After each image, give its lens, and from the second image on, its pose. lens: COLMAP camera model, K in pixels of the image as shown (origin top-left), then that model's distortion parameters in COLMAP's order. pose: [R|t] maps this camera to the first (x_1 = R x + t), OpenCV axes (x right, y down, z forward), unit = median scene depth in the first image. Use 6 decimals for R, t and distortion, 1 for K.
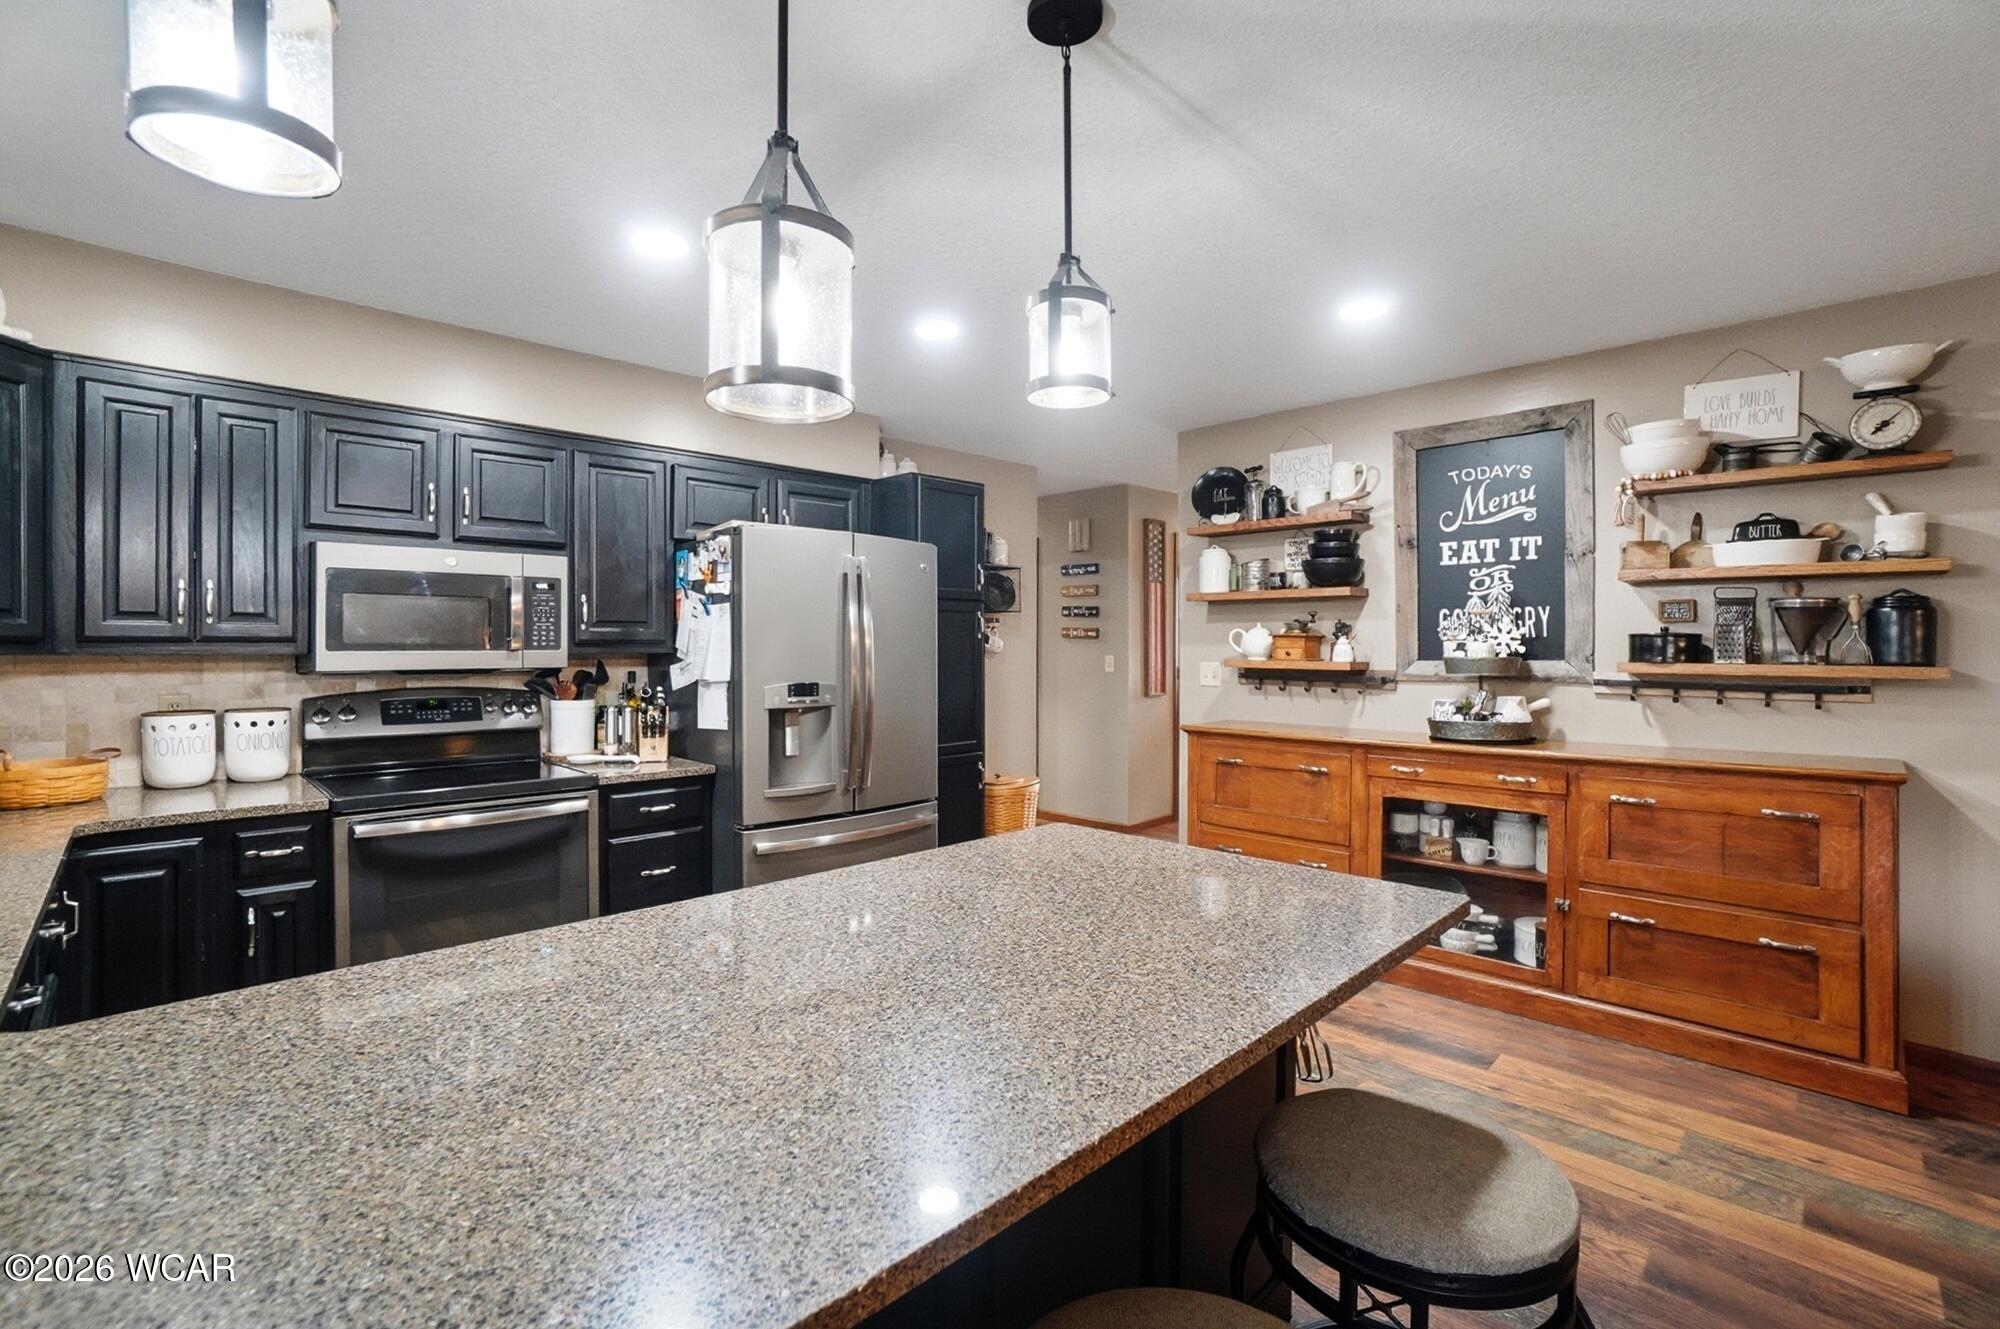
lens RADIAL K [[893.3, 0, 995.6], [0, 893.3, 653.5], [0, 0, 1]] dist [-0.026889, 0.002152]
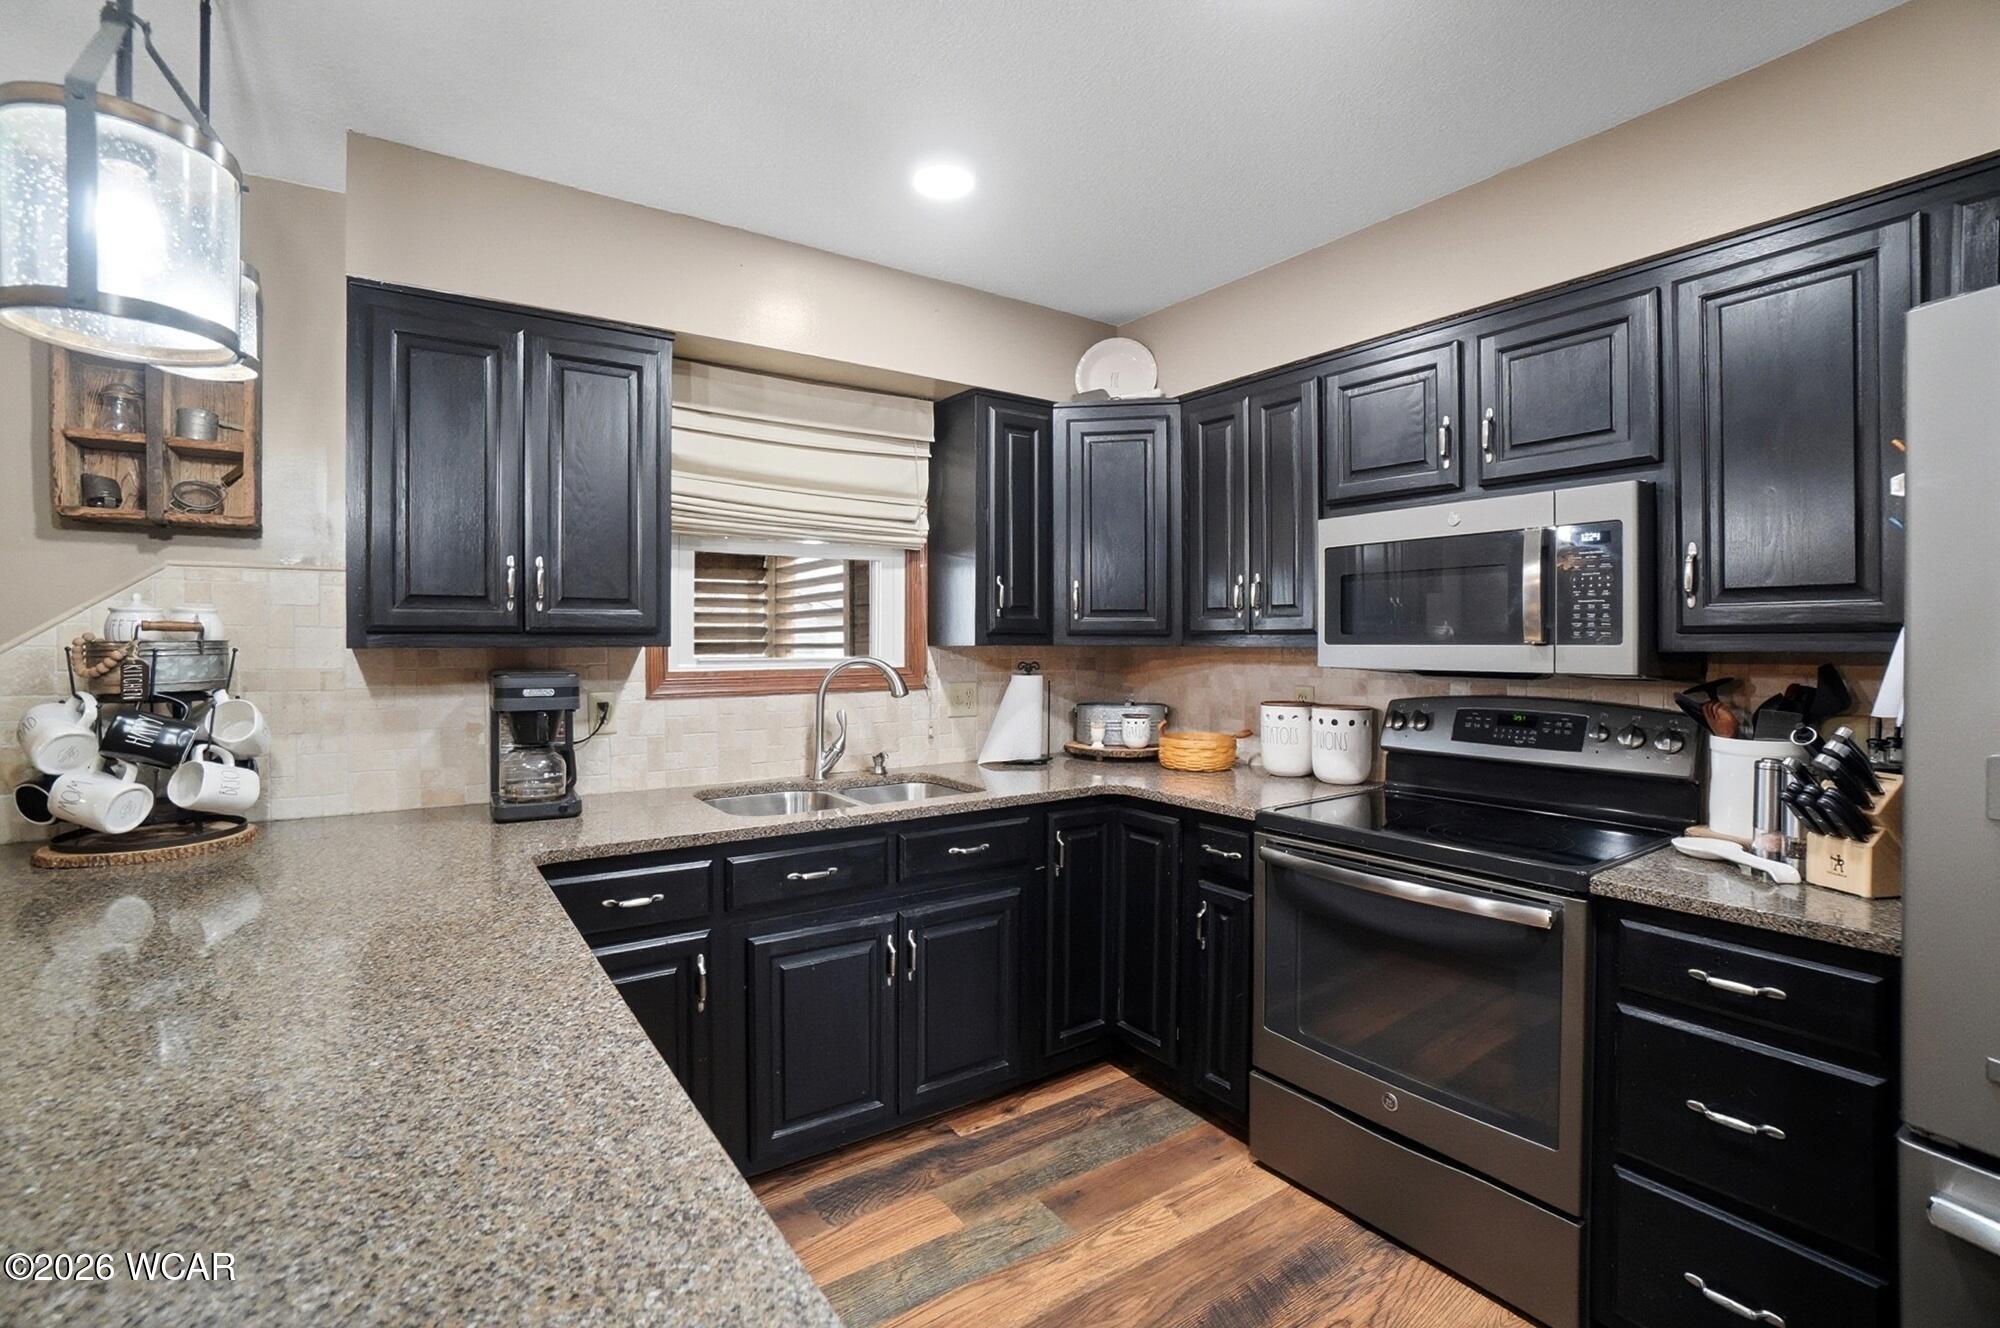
lens RADIAL K [[893.3, 0, 996.2], [0, 893.3, 644.2], [0, 0, 1]] dist [-0.026889, 0.002152]
pose [[-0.185950, 0.002283, -0.982557, 0.148820], [-0.005834, 0.999977, 0.003428, -0.003959], [0.982542, 0.006369, -0.185933, 0.738647]]
